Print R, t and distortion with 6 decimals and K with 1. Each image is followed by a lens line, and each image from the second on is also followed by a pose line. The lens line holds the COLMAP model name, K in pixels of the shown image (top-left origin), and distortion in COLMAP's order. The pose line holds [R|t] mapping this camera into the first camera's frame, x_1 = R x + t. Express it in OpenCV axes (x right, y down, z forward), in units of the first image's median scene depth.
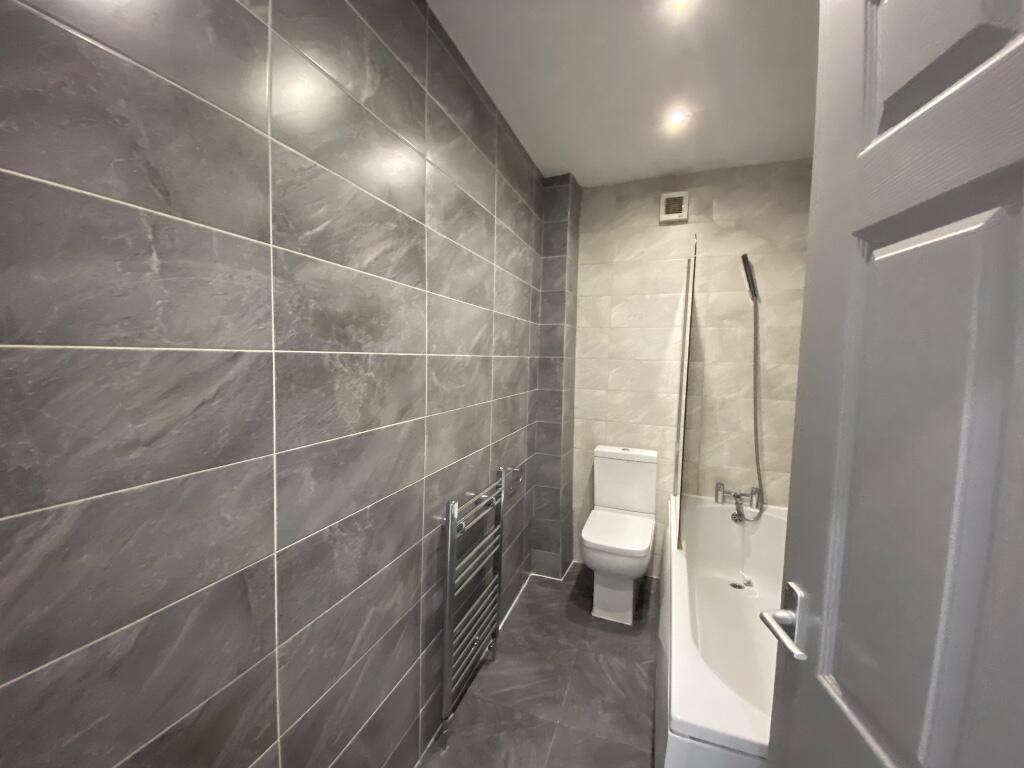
lens RADIAL K [[413.8, 0, 515.1], [0, 413.8, 382.9], [0, 0, 1]] dist [0.027972, -0.025197]
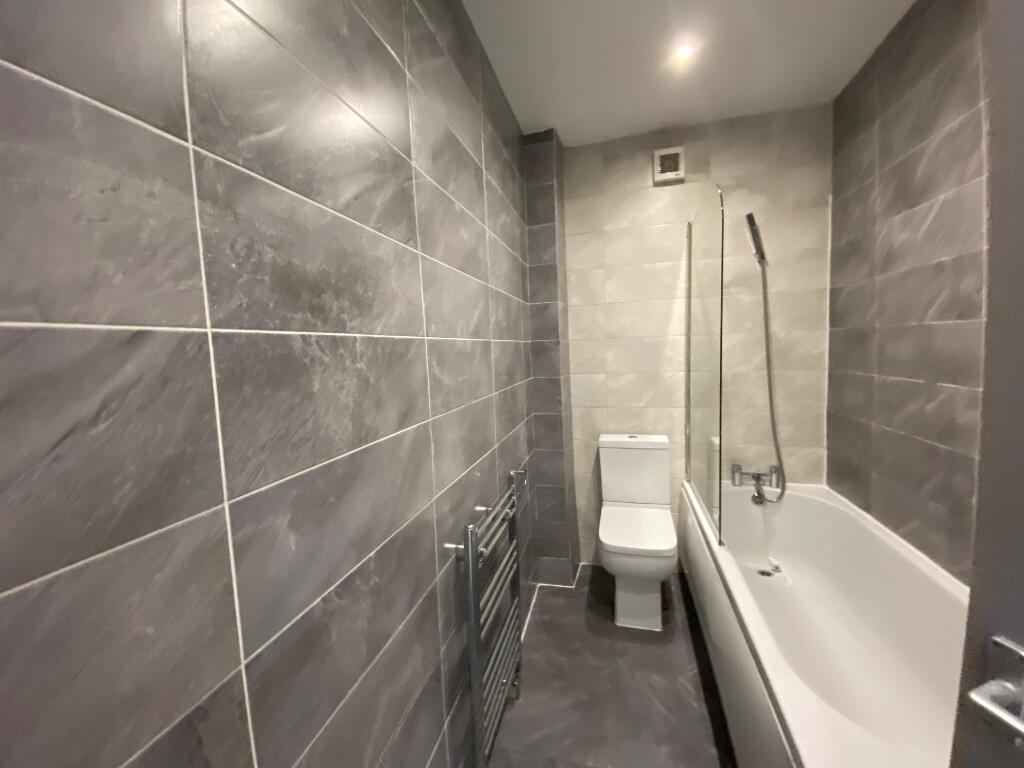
lens RADIAL K [[413.8, 0, 515.1], [0, 413.8, 382.9], [0, 0, 1]] dist [0.027972, -0.025197]
pose [[0.991988, -0.073480, 0.102763, -0.088265], [0.071742, 0.997212, 0.020517, 0.006751], [-0.103985, -0.012980, 0.994494, 0.150040]]
